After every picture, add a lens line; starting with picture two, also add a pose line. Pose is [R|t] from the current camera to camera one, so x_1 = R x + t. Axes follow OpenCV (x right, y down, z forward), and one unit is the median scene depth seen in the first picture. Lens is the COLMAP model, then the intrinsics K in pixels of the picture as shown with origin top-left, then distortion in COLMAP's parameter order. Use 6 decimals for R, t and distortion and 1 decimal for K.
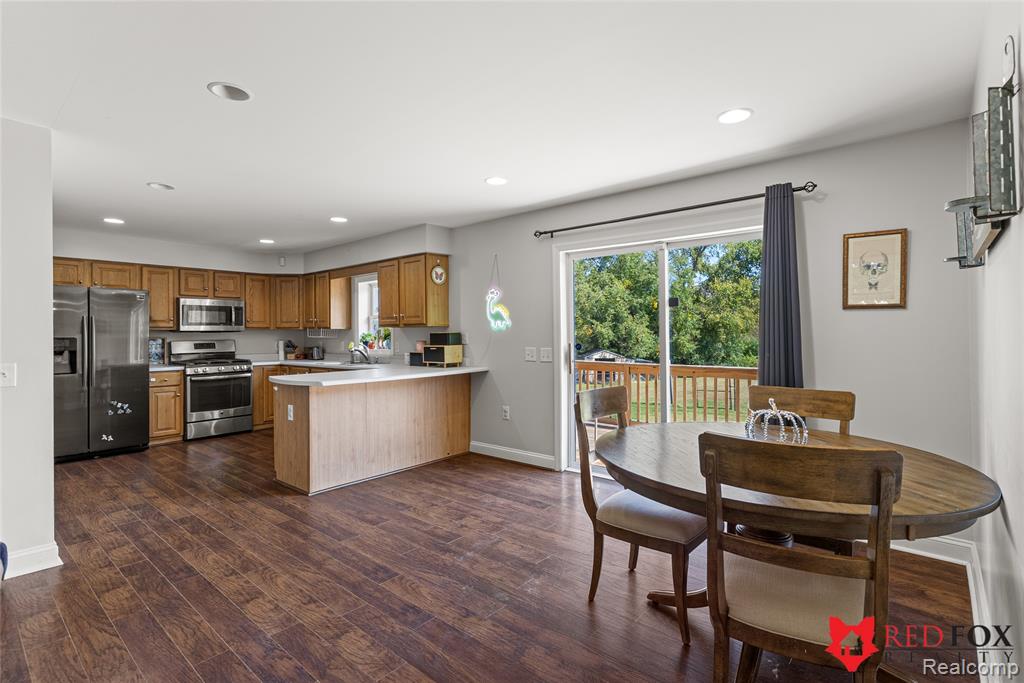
lens RADIAL K [[487.9, 0, 516.7], [0, 487.9, 328.1], [0, 0, 1]] dist [-0.001720, 0.000342]
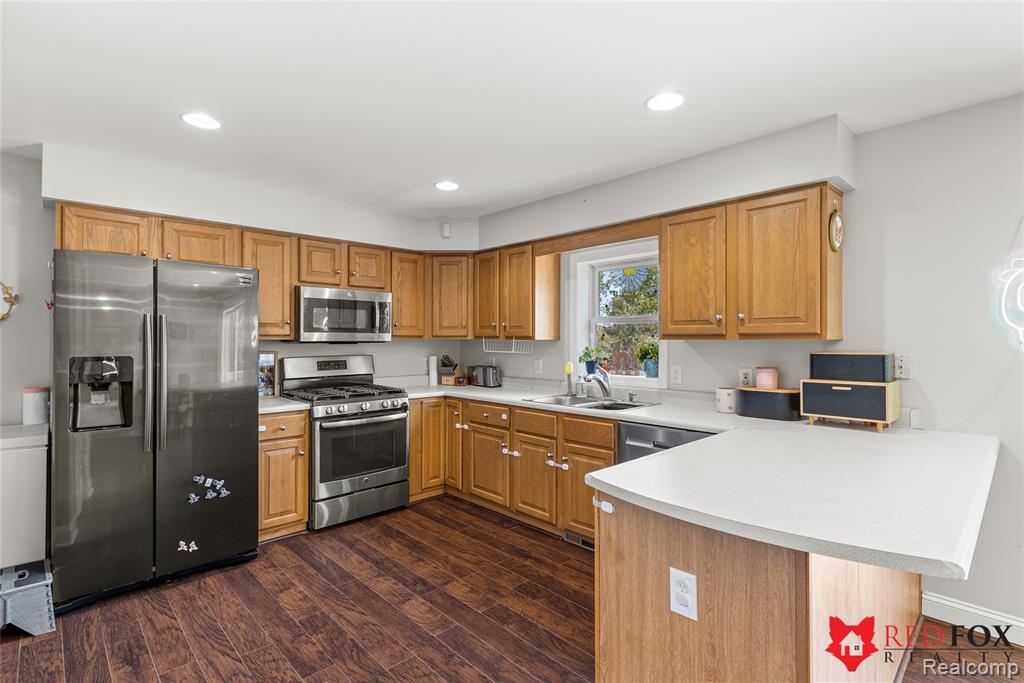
lens RADIAL K [[487.9, 0, 516.8], [0, 487.9, 338.3], [0, 0, 1]] dist [-0.001720, 0.000342]
pose [[0.994769, 0.009793, -0.101680, -0.456676], [-0.008904, 0.999918, 0.009191, -0.007439], [0.101761, -0.008238, 0.994775, 0.539958]]
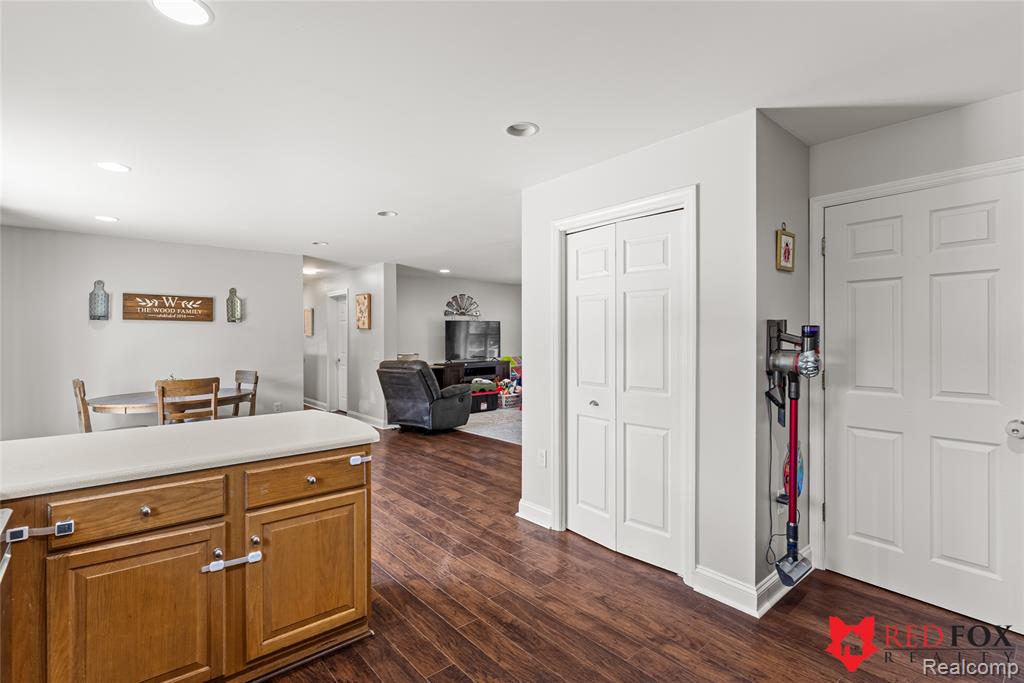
lens RADIAL K [[487.9, 0, 514.8], [0, 487.9, 340.1], [0, 0, 1]] dist [-0.001720, 0.000342]
pose [[-0.987352, 0.012800, 0.158024, -0.638943], [0.012892, 0.999917, -0.000438, 0.001927], [-0.158016, 0.001605, -0.987435, 1.296051]]
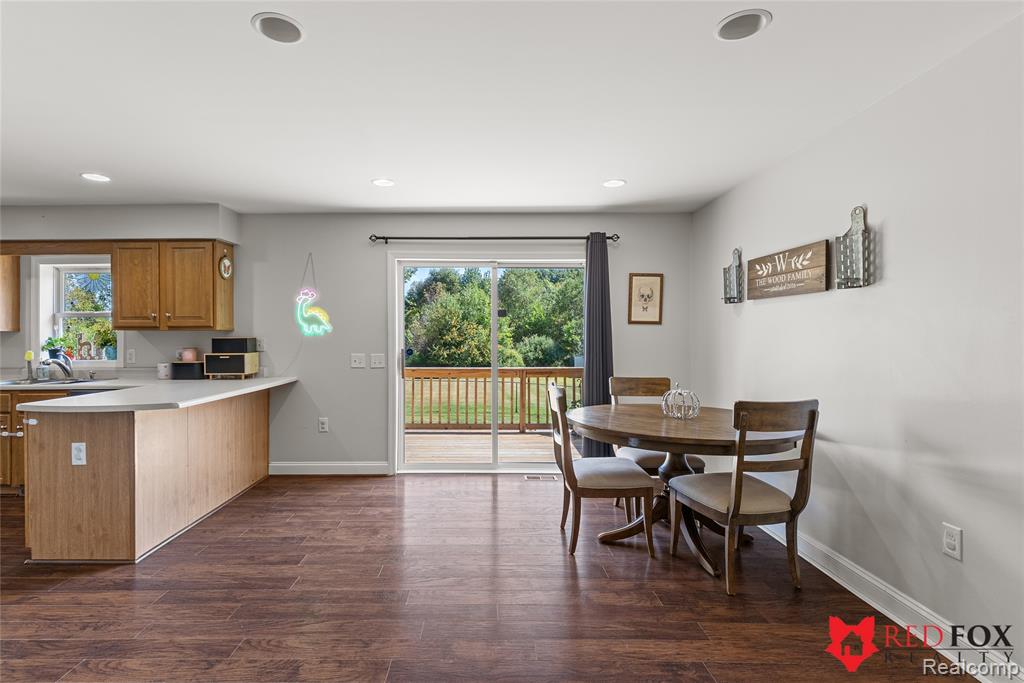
lens RADIAL K [[487.9, 0, 477.3], [0, 487.9, 340.6], [0, 0, 1]] dist [-0.001720, 0.000342]
pose [[0.765484, 0.002632, 0.643449, -0.397398], [-0.009922, 0.999921, 0.007714, 0.003574], [-0.643378, -0.012290, 0.765450, 0.100887]]
